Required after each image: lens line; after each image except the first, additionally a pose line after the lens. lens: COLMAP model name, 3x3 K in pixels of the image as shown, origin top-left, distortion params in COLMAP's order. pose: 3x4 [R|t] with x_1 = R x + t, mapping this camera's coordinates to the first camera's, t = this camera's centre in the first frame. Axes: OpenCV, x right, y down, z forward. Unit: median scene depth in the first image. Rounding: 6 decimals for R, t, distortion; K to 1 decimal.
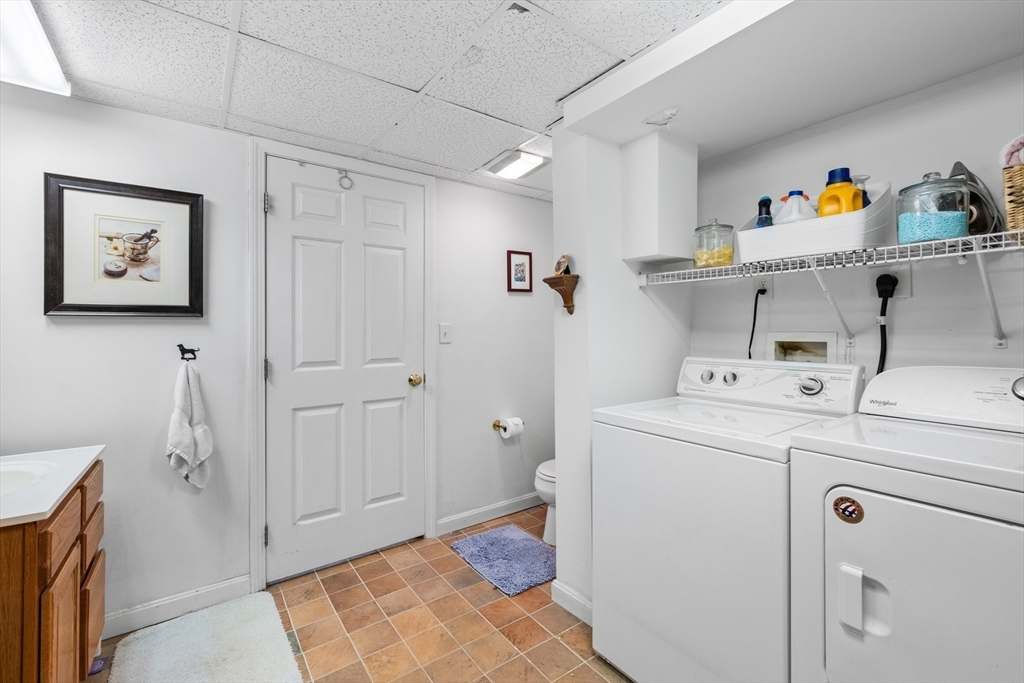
lens RADIAL K [[446.3, 0, 509.3], [0, 446.3, 332.0], [0, 0, 1]] dist [0.000571, -0.000324]
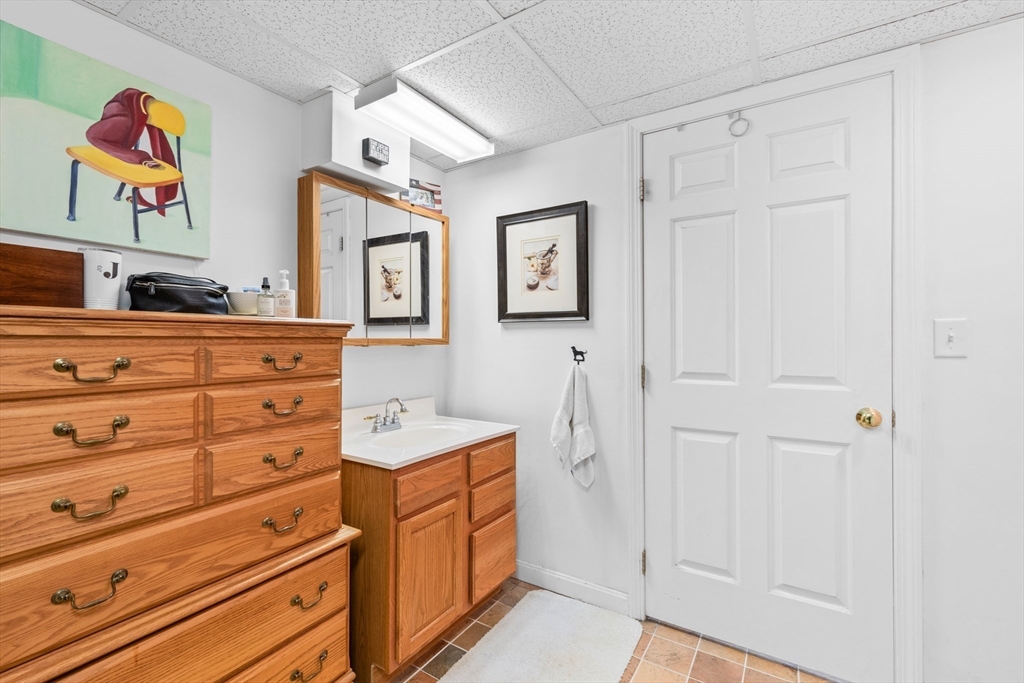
lens RADIAL K [[446.3, 0, 510.4], [0, 446.3, 341.4], [0, 0, 1]] dist [0.000571, -0.000324]
pose [[0.363146, 0.012350, -0.931650, 0.194166], [-0.002970, 0.999922, 0.012097, 0.002628], [0.931727, -0.001626, 0.363155, 0.440222]]
